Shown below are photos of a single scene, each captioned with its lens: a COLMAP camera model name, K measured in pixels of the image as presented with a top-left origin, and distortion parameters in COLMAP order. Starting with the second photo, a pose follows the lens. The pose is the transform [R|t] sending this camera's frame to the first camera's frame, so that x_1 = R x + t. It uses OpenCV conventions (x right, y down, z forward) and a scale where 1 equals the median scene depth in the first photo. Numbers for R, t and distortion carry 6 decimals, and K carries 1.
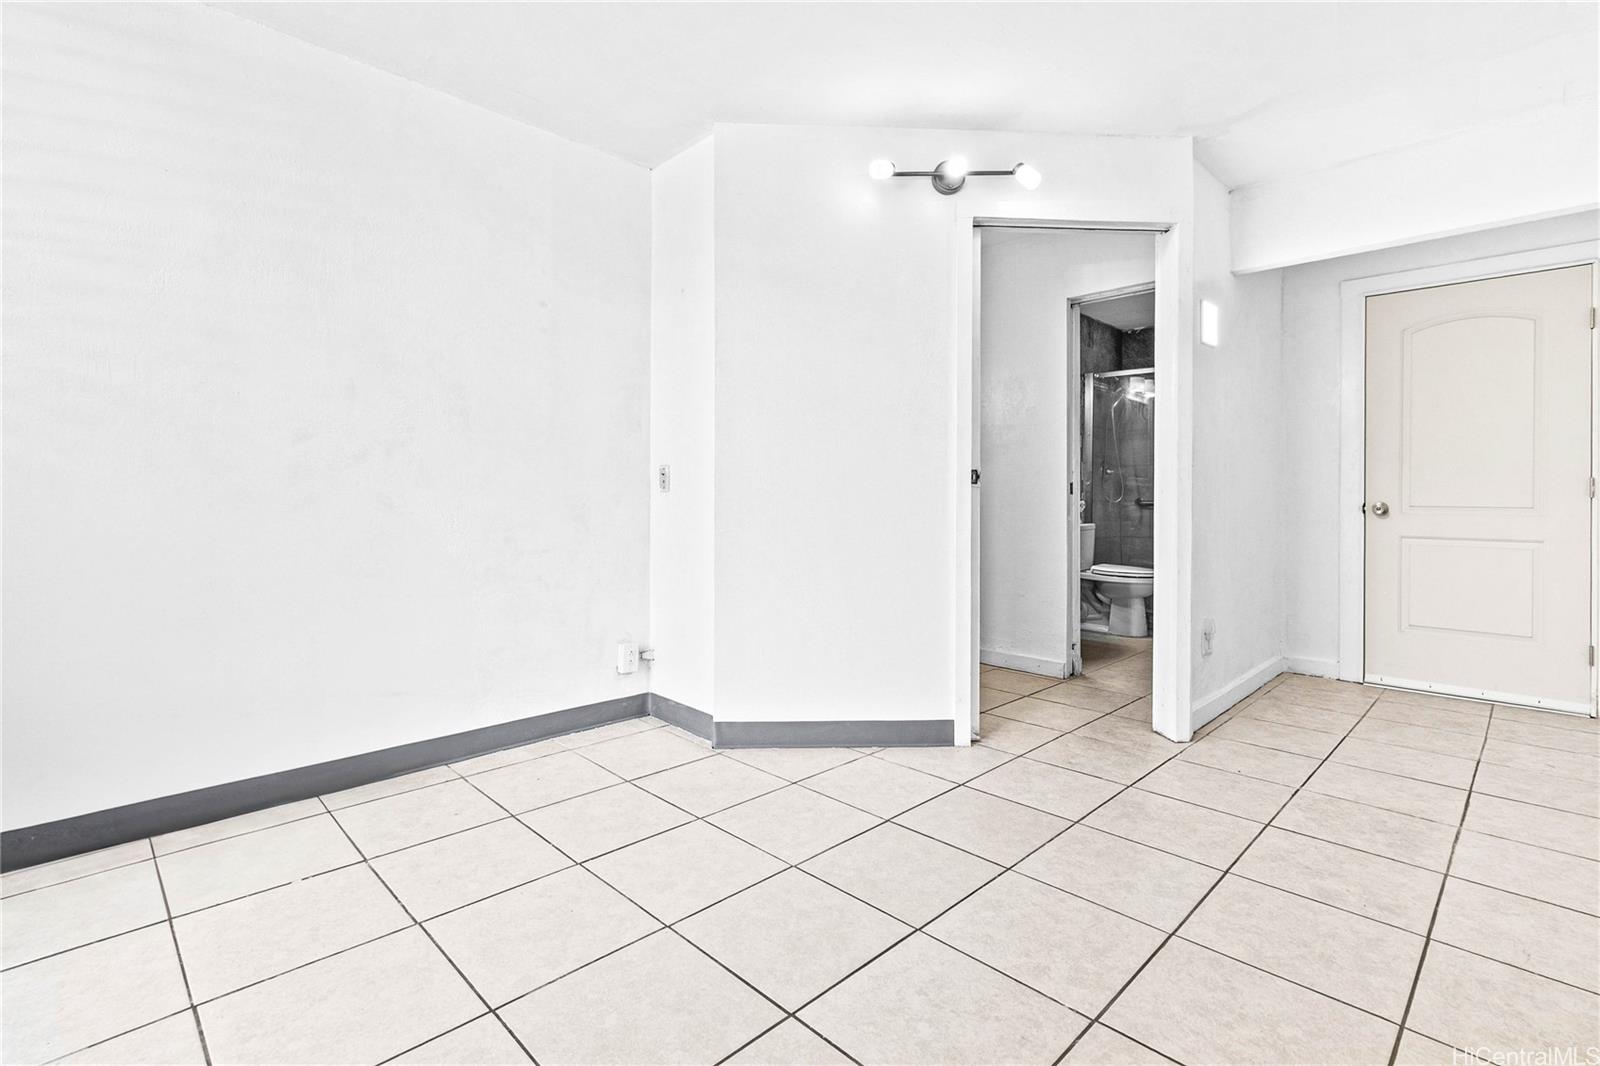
lens RADIAL K [[745.2, 0, 789.6], [0, 745.2, 499.2], [0, 0, 1]] dist [0.003507, -0.000659]
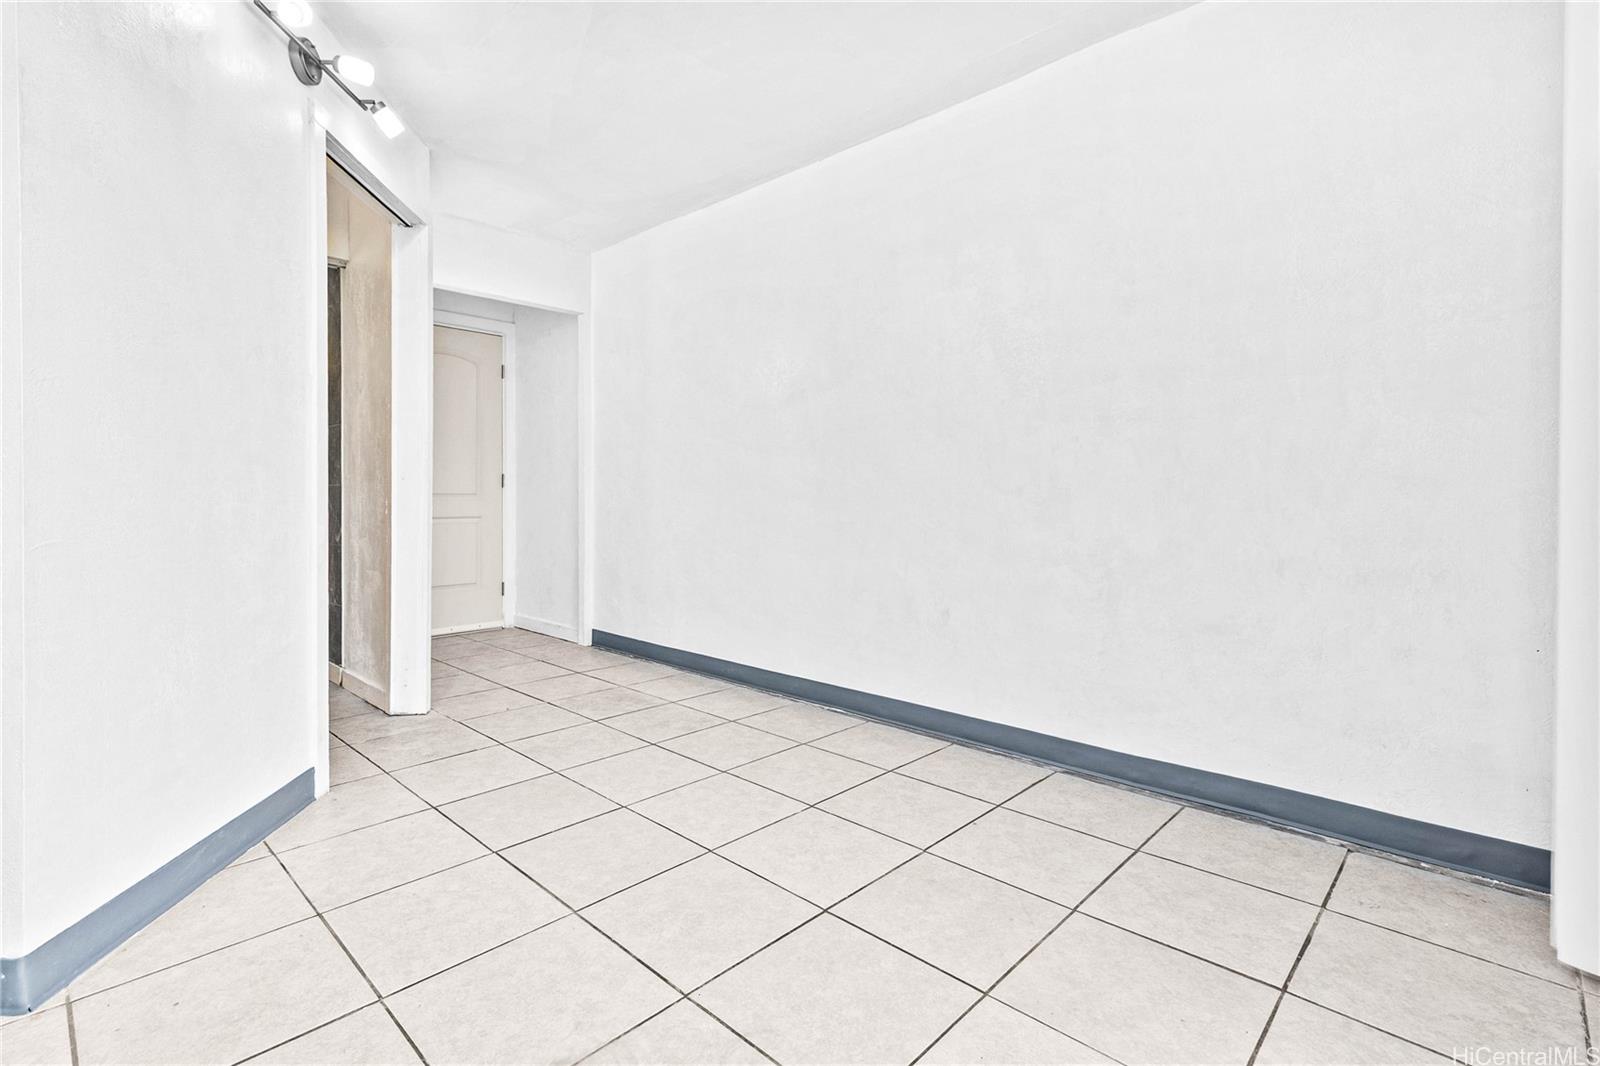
lens RADIAL K [[745.2, 0, 789.6], [0, 745.2, 499.2], [0, 0, 1]] dist [0.003507, -0.000659]
pose [[-0.029012, -0.011374, 0.999514, -0.602071], [0.002180, 0.999932, 0.011442, 0.009643], [-0.999577, 0.002511, -0.028985, 0.554616]]
